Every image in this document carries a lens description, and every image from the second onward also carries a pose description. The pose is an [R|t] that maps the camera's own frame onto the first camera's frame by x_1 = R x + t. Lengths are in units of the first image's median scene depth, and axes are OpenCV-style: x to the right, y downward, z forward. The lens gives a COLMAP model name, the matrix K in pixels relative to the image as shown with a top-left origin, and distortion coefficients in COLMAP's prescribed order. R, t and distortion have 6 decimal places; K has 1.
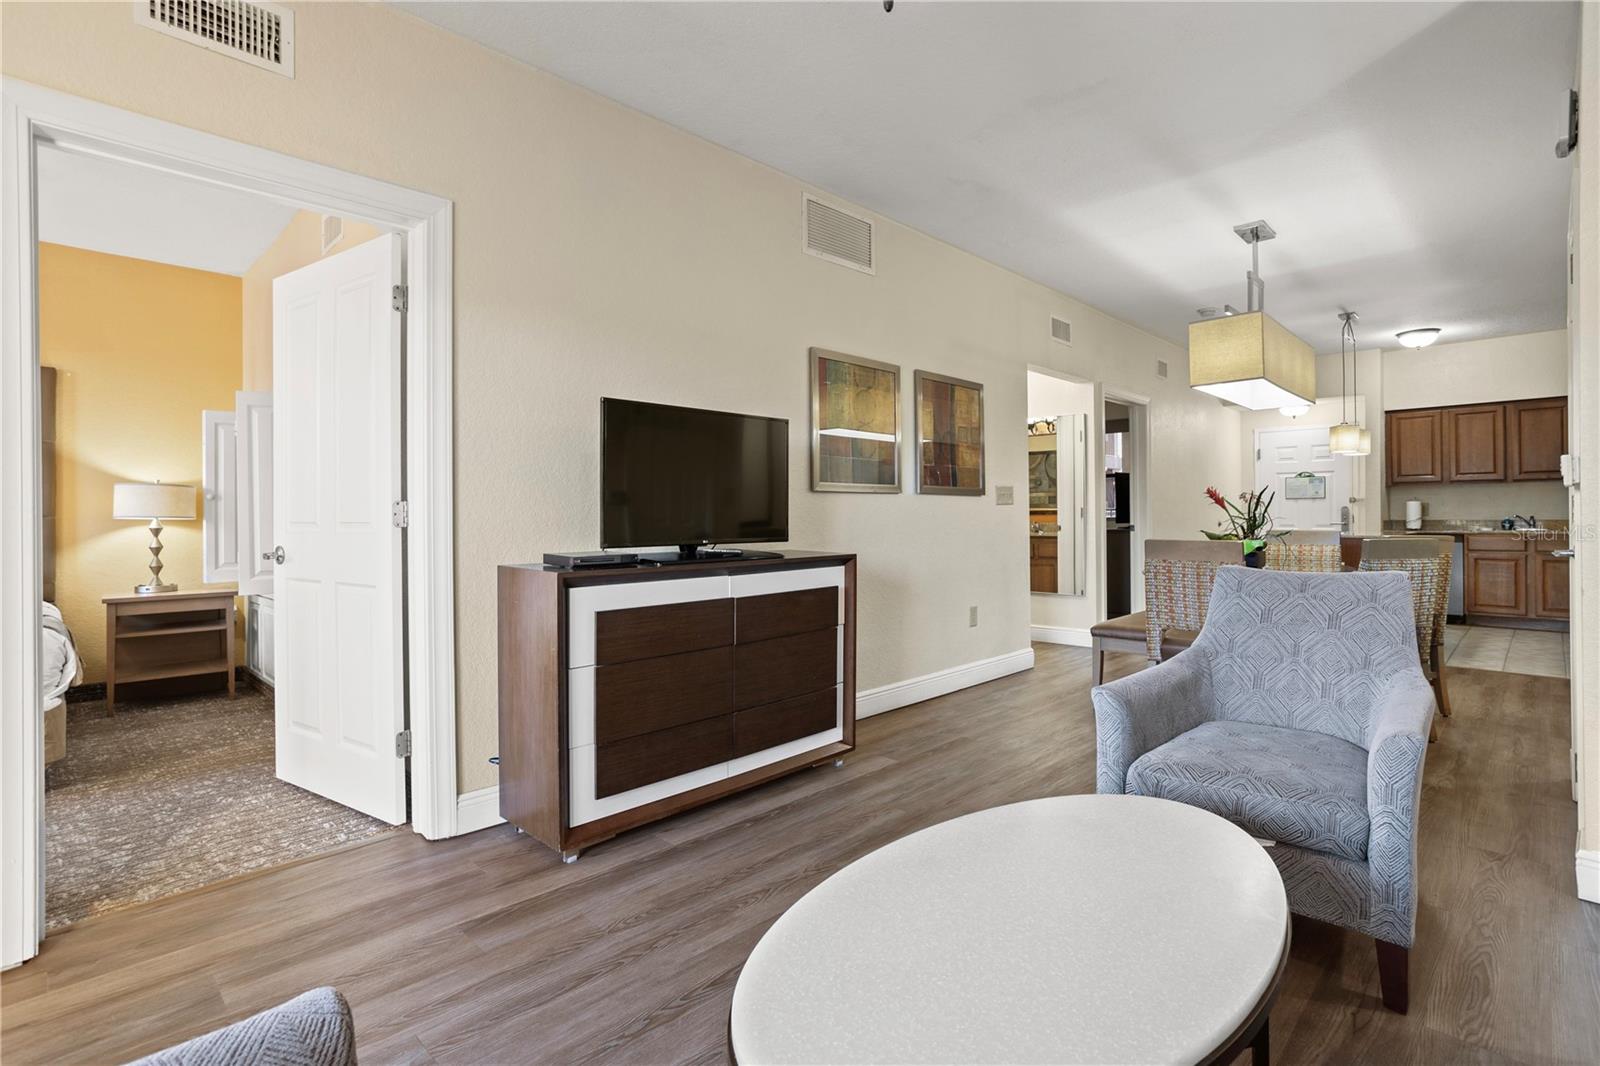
lens RADIAL K [[773.7, 0, 805.8], [0, 773.7, 513.8], [0, 0, 1]] dist [-0.035327, 0.020006]
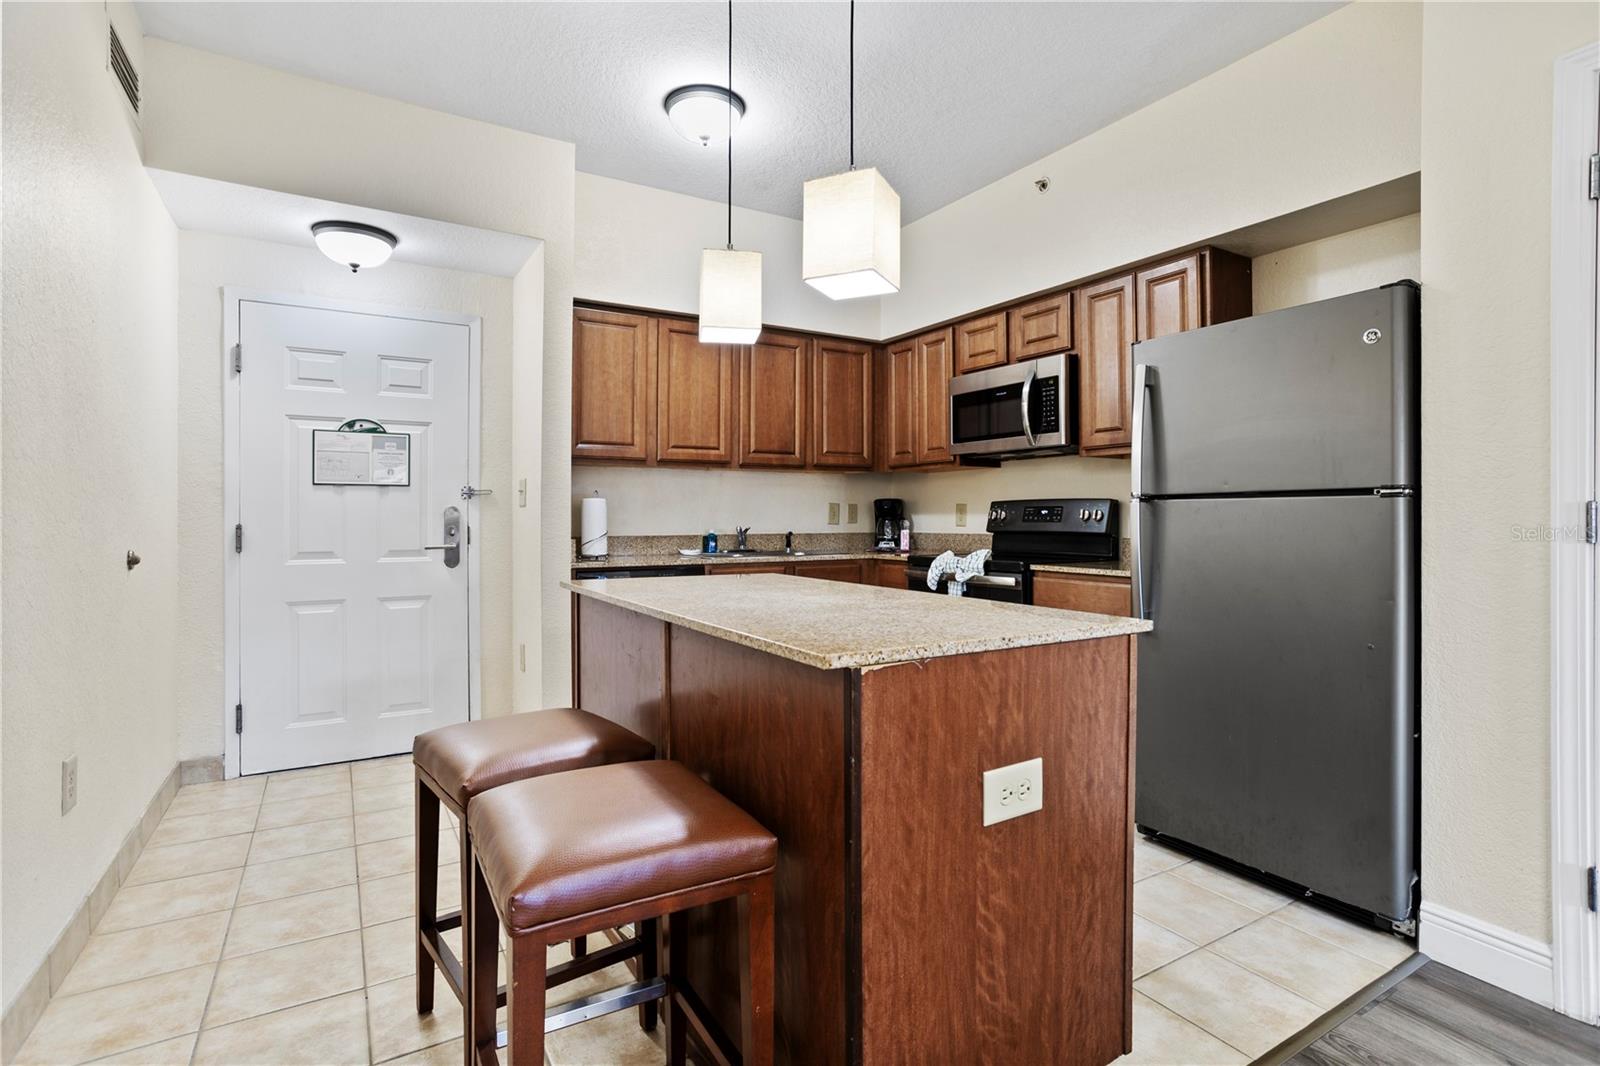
lens RADIAL K [[783.1, 0, 804.6], [0, 783.1, 513.7], [0, 0, 1]] dist [-0.056336, 0.037284]
pose [[0.242167, 0.010993, 0.970172, 0.371346], [-0.003643, 0.999939, -0.010421, -0.002213], [-0.970228, -0.001011, 0.242193, 0.791427]]
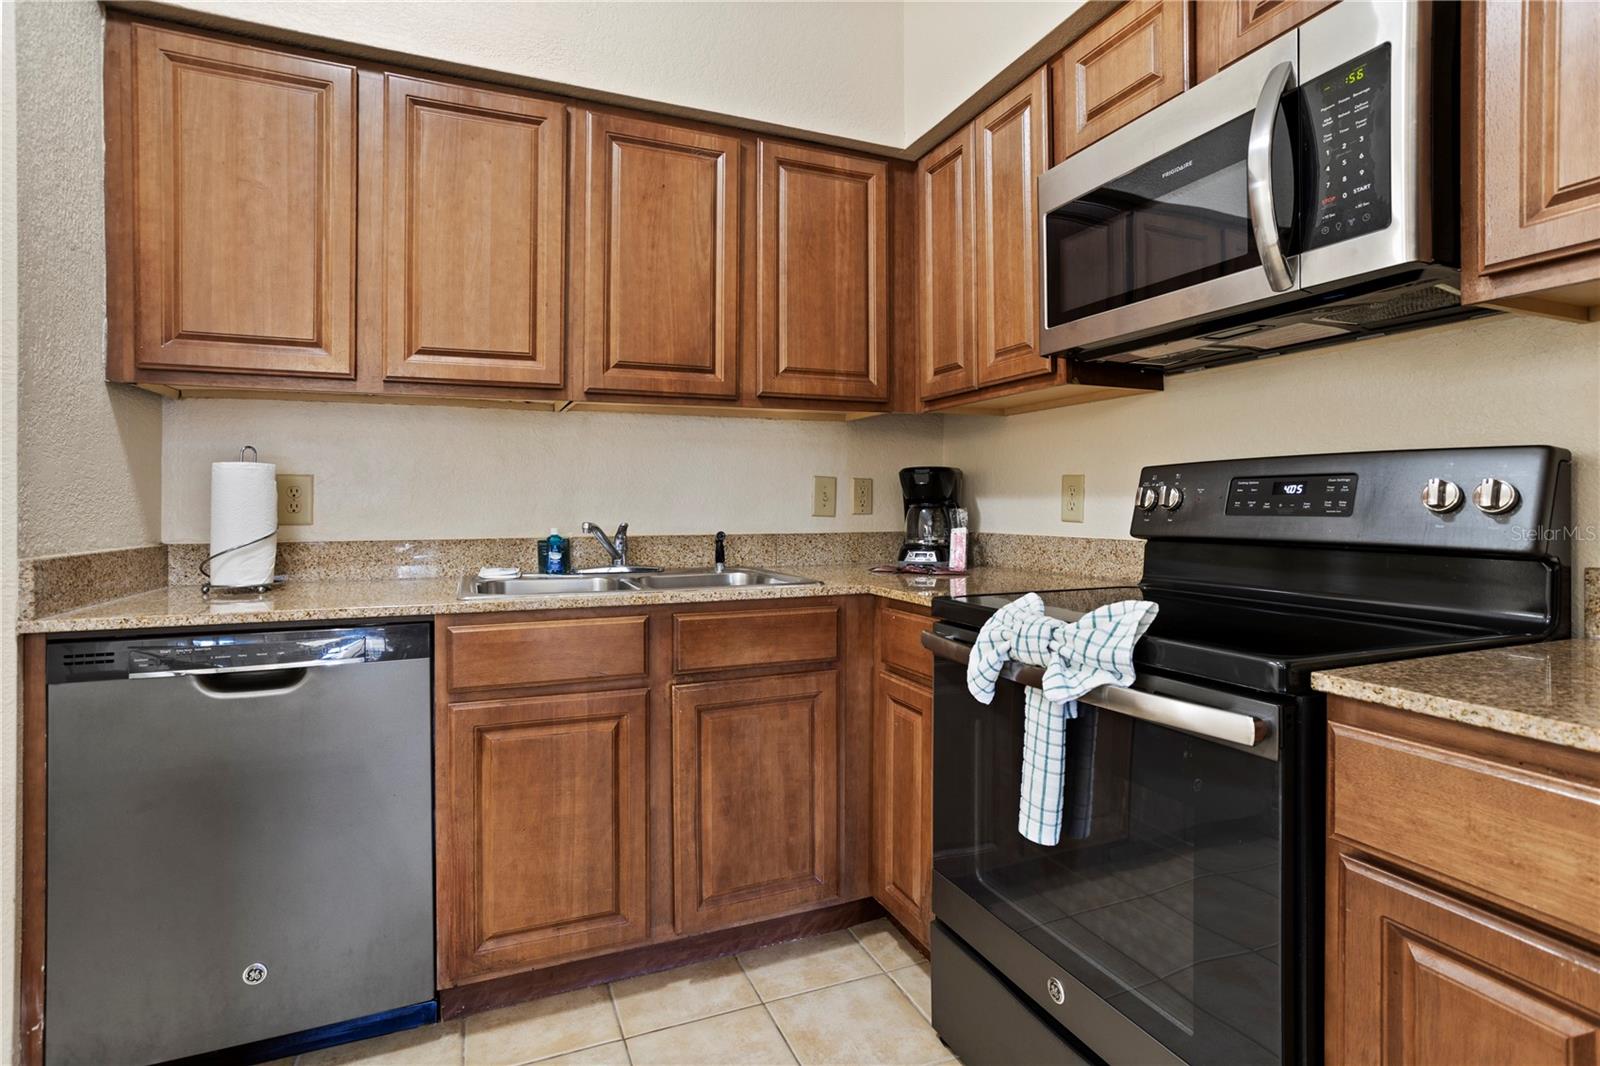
lens RADIAL K [[786.2, 0, 799.8], [0, 786.2, 499.5], [0, 0, 1]] dist [-0.061295, 0.038330]
pose [[0.387057, 0.011857, 0.921980, 0.686150], [-0.004965, 0.999930, -0.010775, -0.003947], [-0.922042, -0.000407, 0.387089, 0.801837]]
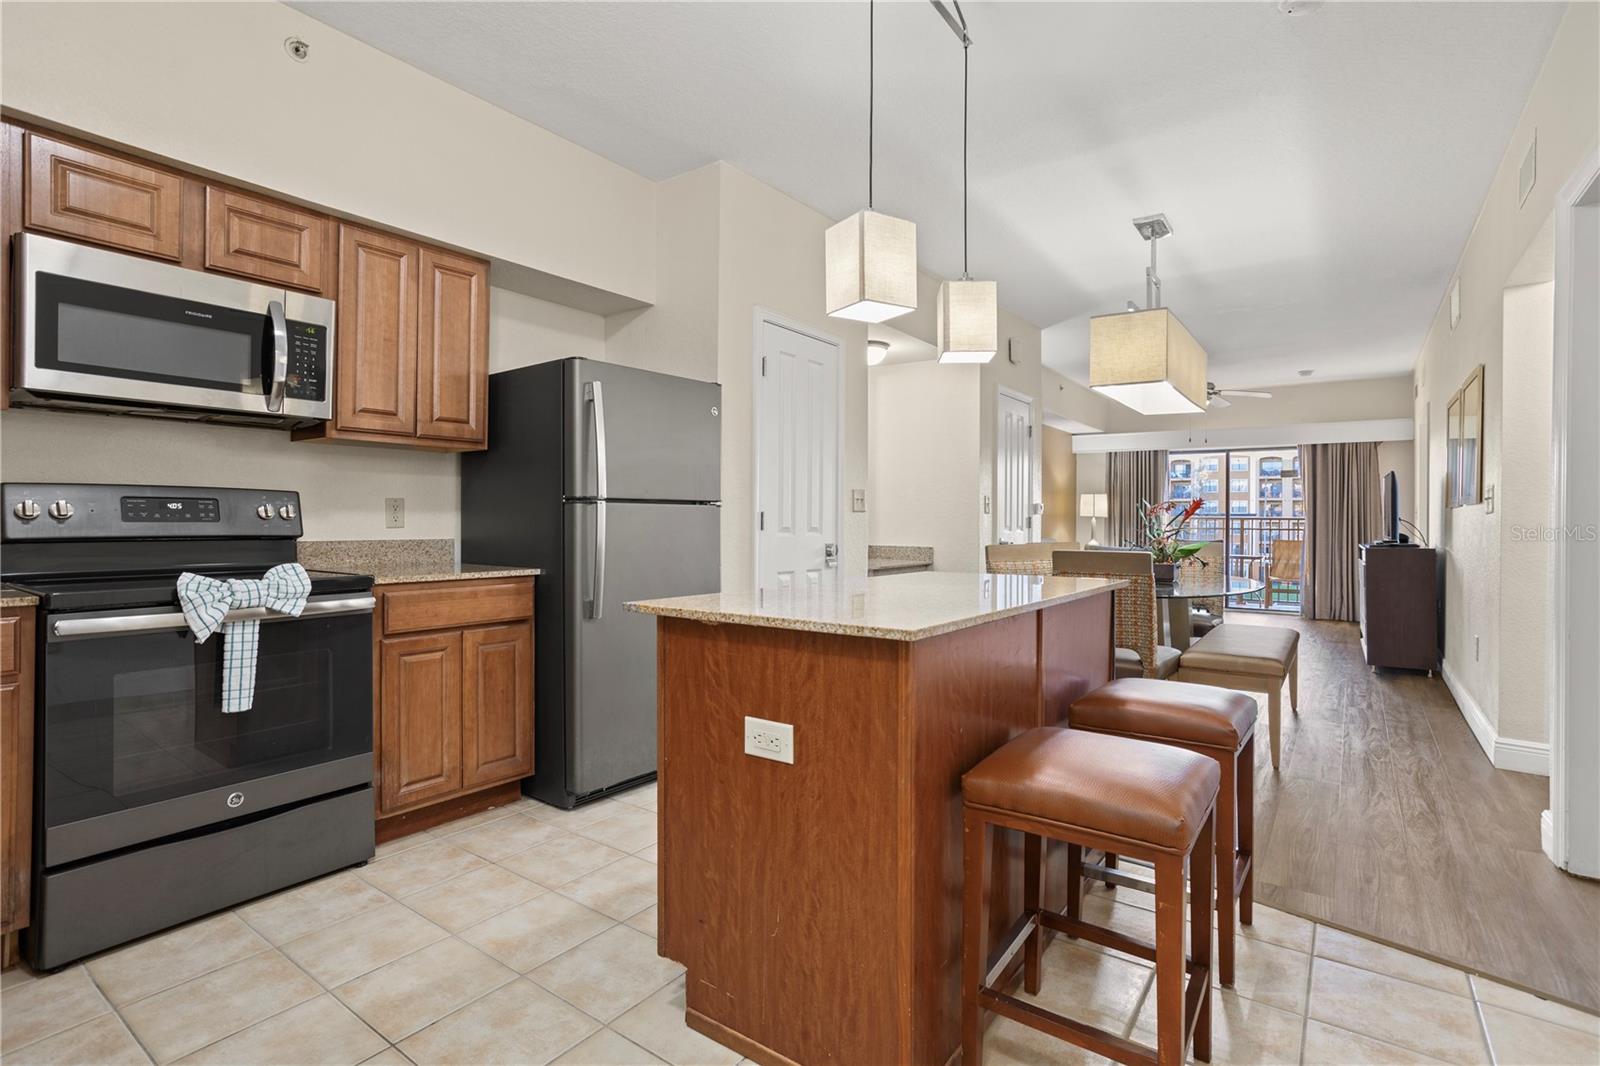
lens RADIAL K [[773.7, 0, 805.8], [0, 773.7, 513.8], [0, 0, 1]] dist [-0.035327, 0.020006]
pose [[-0.988389, -0.000272, -0.151945, 0.696254], [0.001335, 0.999944, -0.010477, -0.002165], [0.151939, -0.010559, -0.988333, 1.127017]]
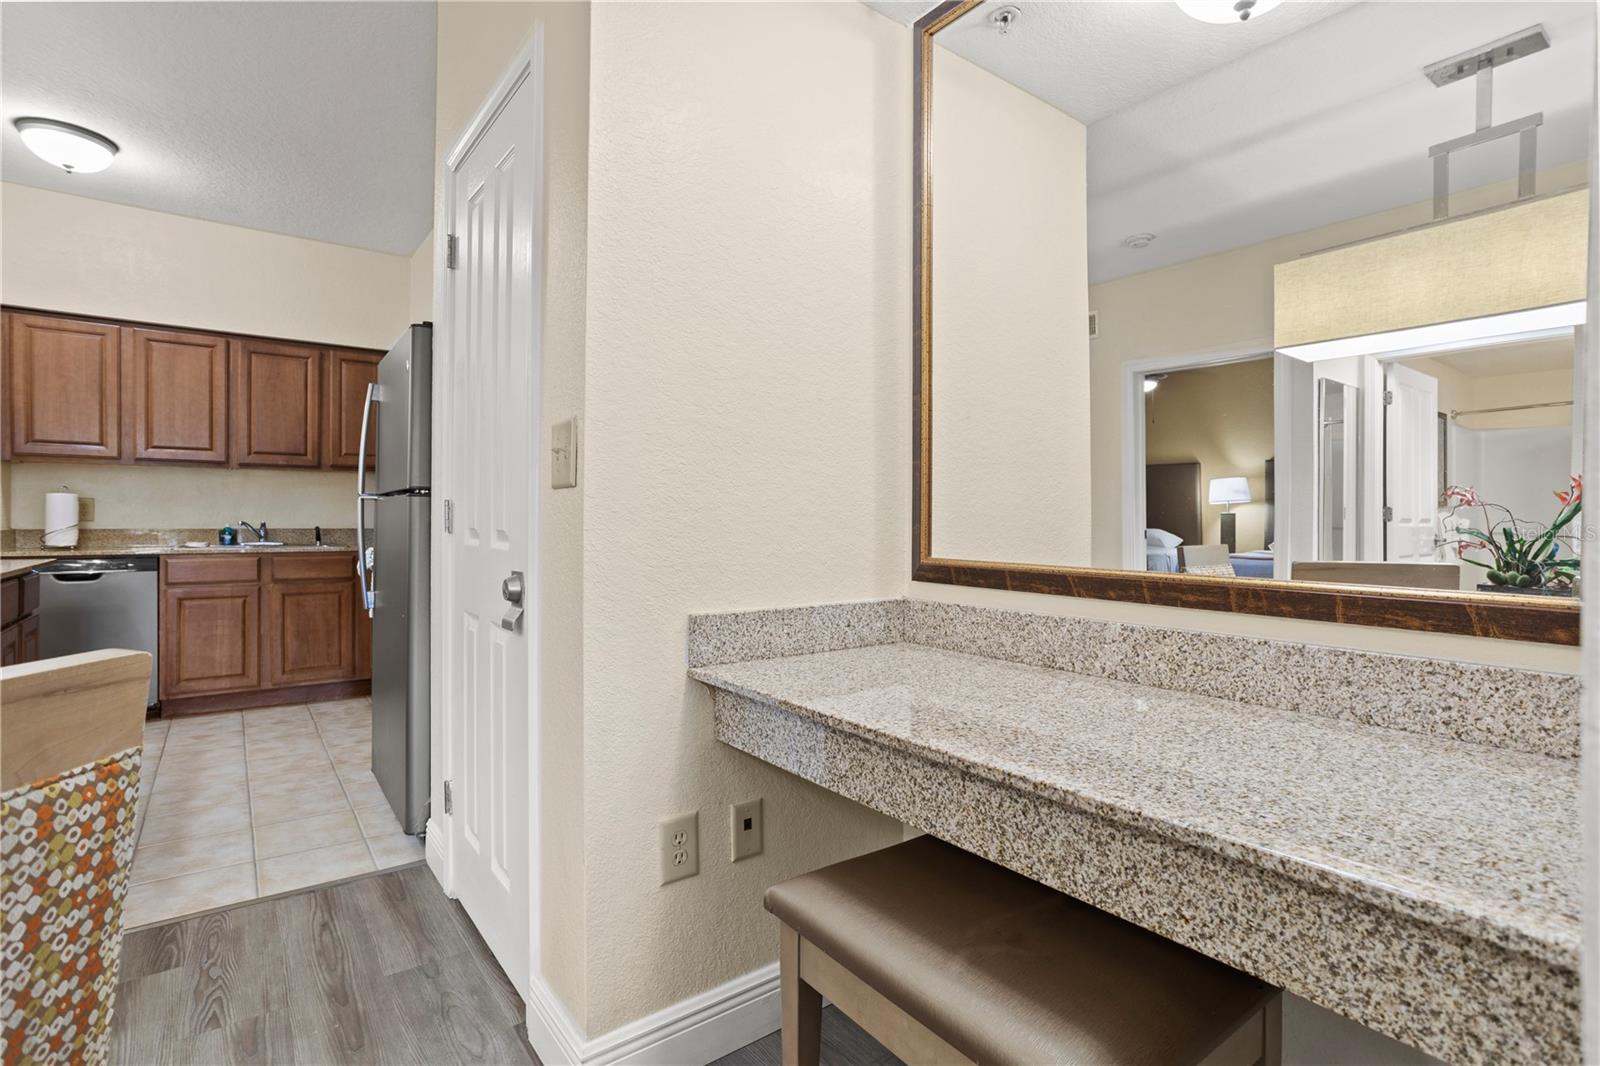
lens RADIAL K [[772.3, 0, 806.1], [0, 772.3, 523.6], [0, 0, 1]] dist [-0.048736, 0.027030]
pose [[0.142581, 0.001956, 0.989781, 0.379611], [-0.011266, 0.999936, -0.000353, -0.001301], [-0.989719, -0.011101, 0.142594, 0.447847]]
